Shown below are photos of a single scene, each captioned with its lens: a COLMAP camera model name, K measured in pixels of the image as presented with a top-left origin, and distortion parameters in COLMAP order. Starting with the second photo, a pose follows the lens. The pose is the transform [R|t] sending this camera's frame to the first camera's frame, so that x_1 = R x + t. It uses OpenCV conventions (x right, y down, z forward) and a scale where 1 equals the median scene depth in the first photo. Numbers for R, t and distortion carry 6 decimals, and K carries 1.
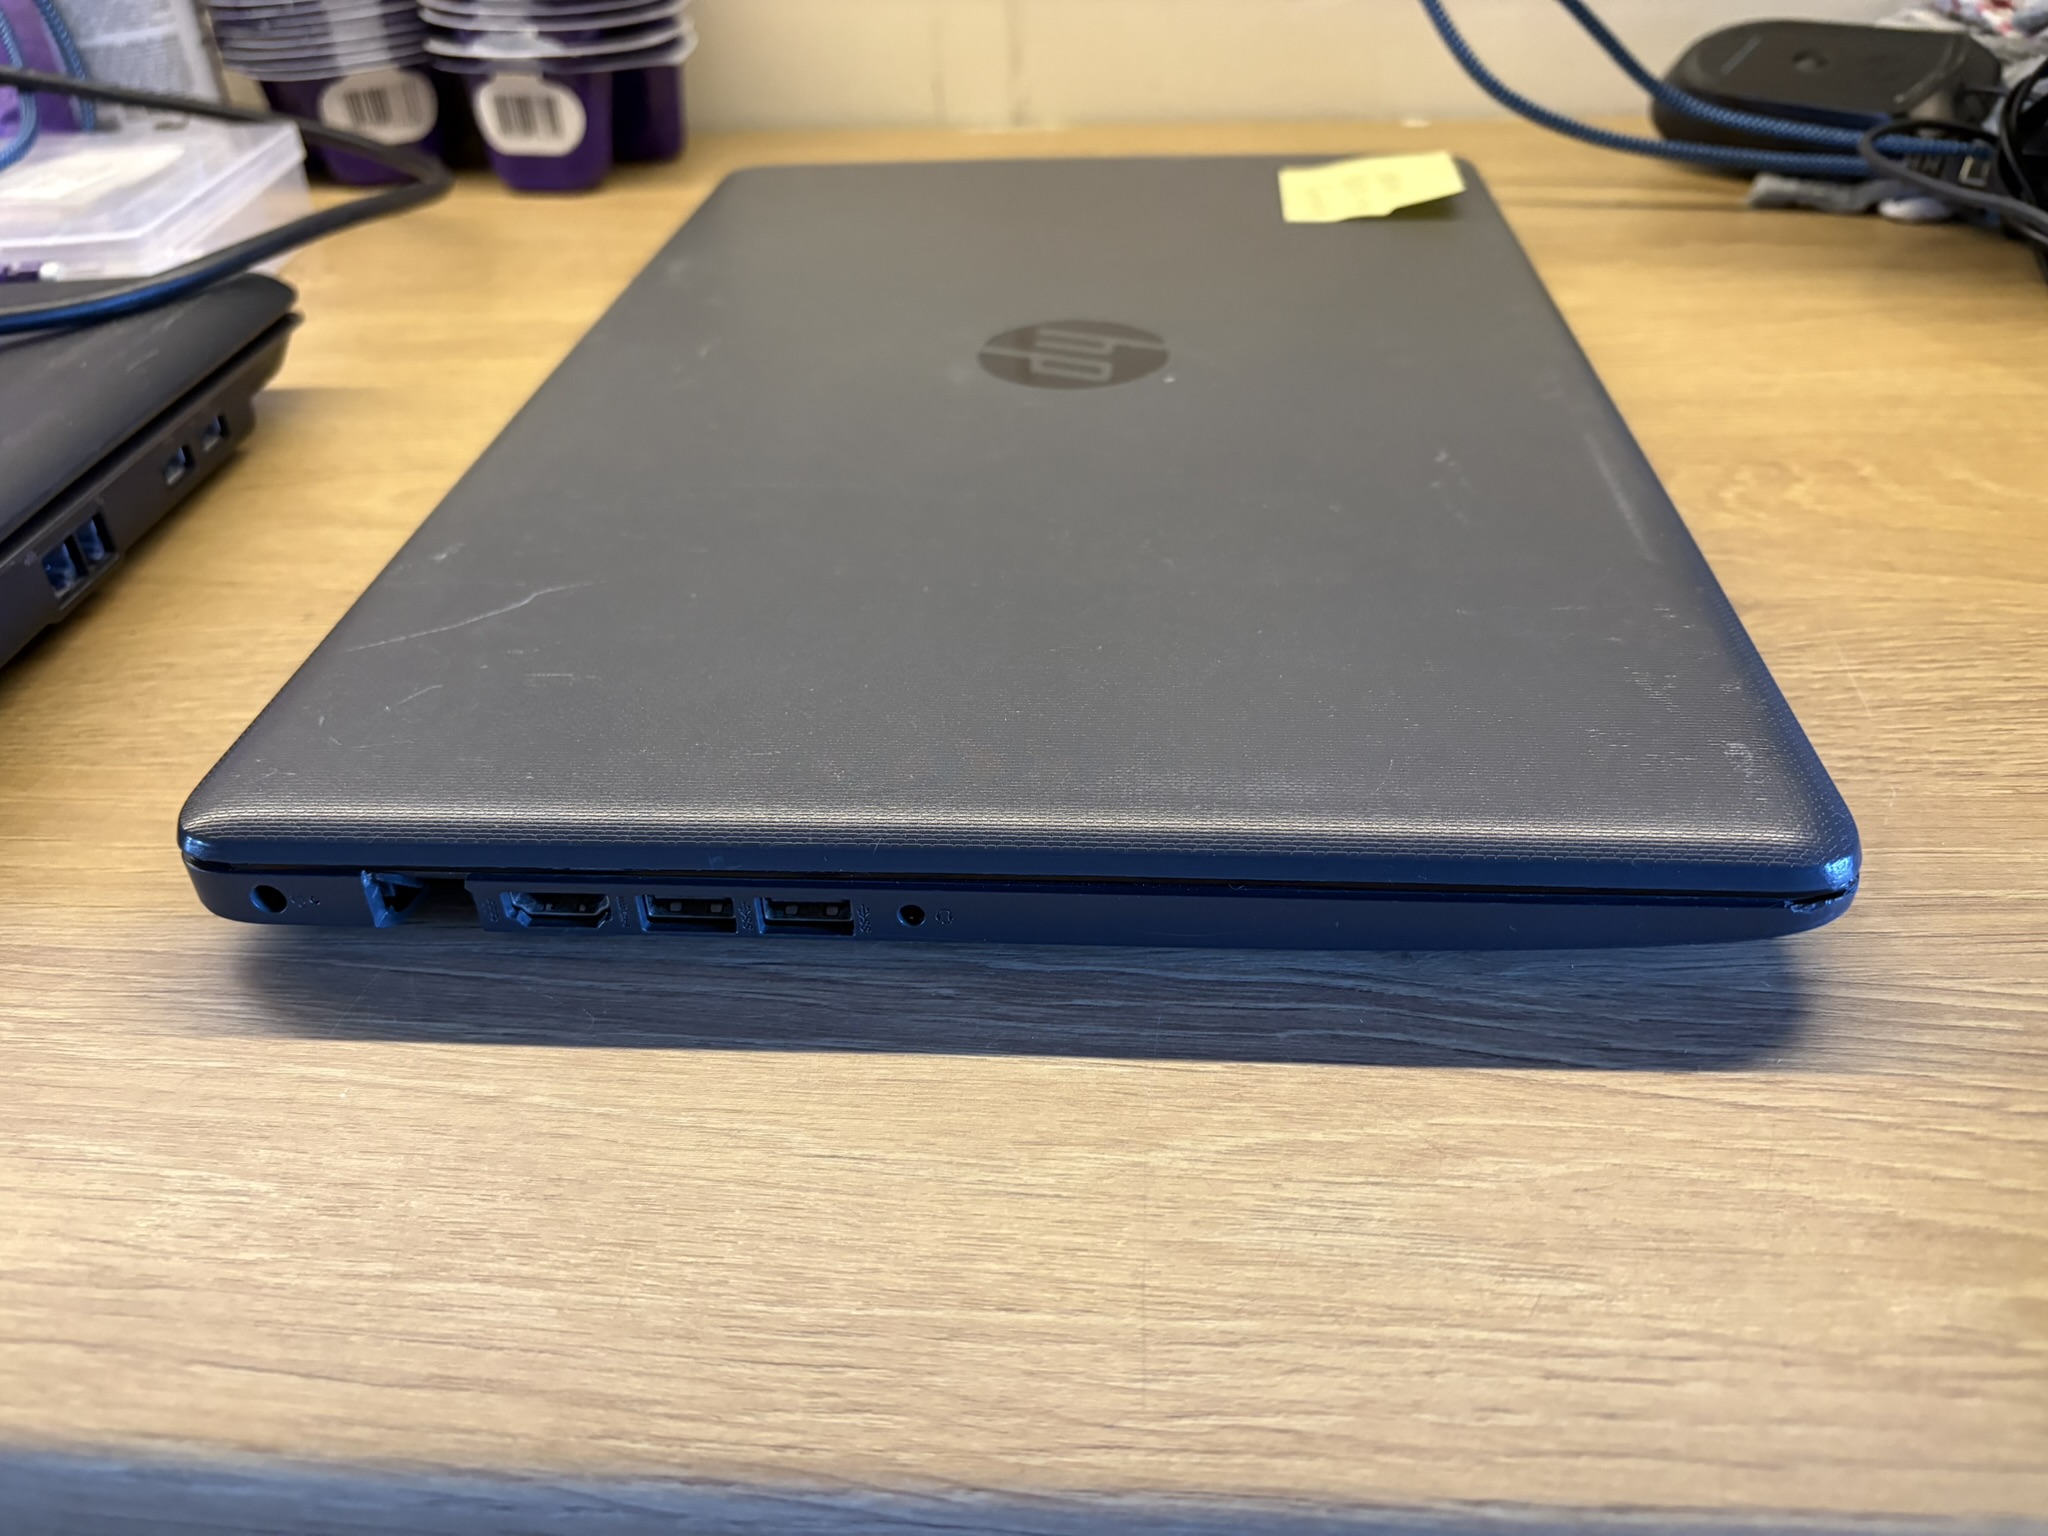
lens RADIAL K [[1644.8, 0, 1046.0], [0, 1644.8, 782.7], [0, 0, 1]] dist [0.005990, -0.023511]
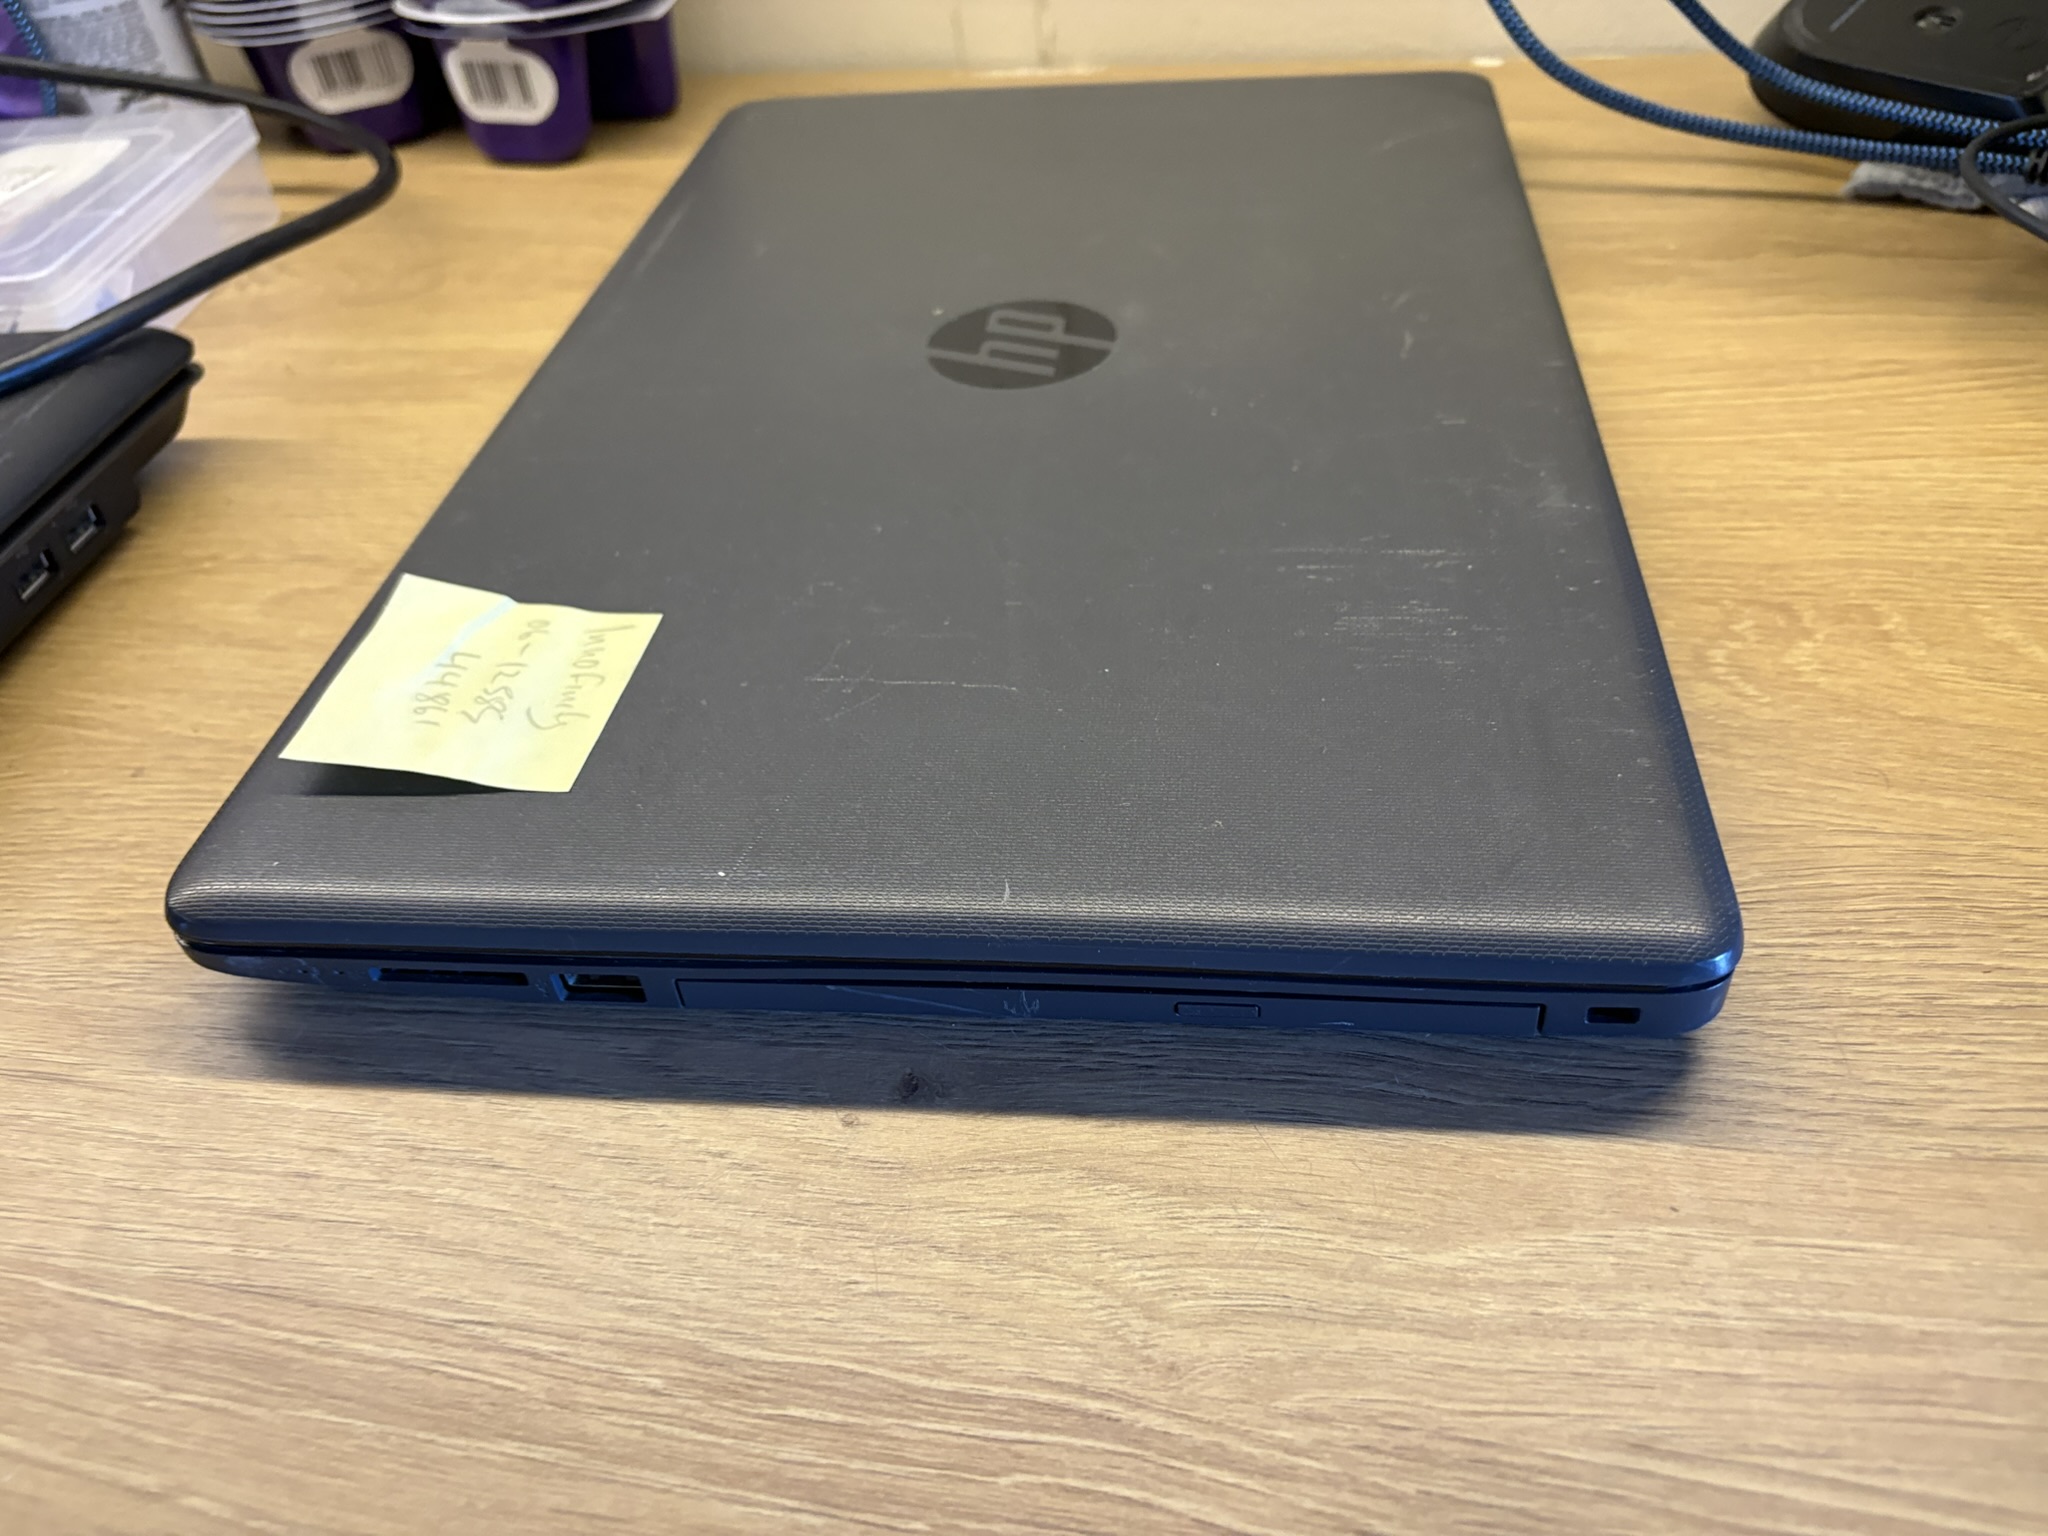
lens RADIAL K [[1644.8, 0, 1051.0], [0, 1644.8, 762.4], [0, 0, 1]] dist [0.005990, -0.023511]
pose [[0.995010, 0.034386, -0.093661, 0.180374], [-0.024017, 0.993679, 0.109662, -0.248100], [0.096840, -0.106866, 0.989546, 0.127371]]
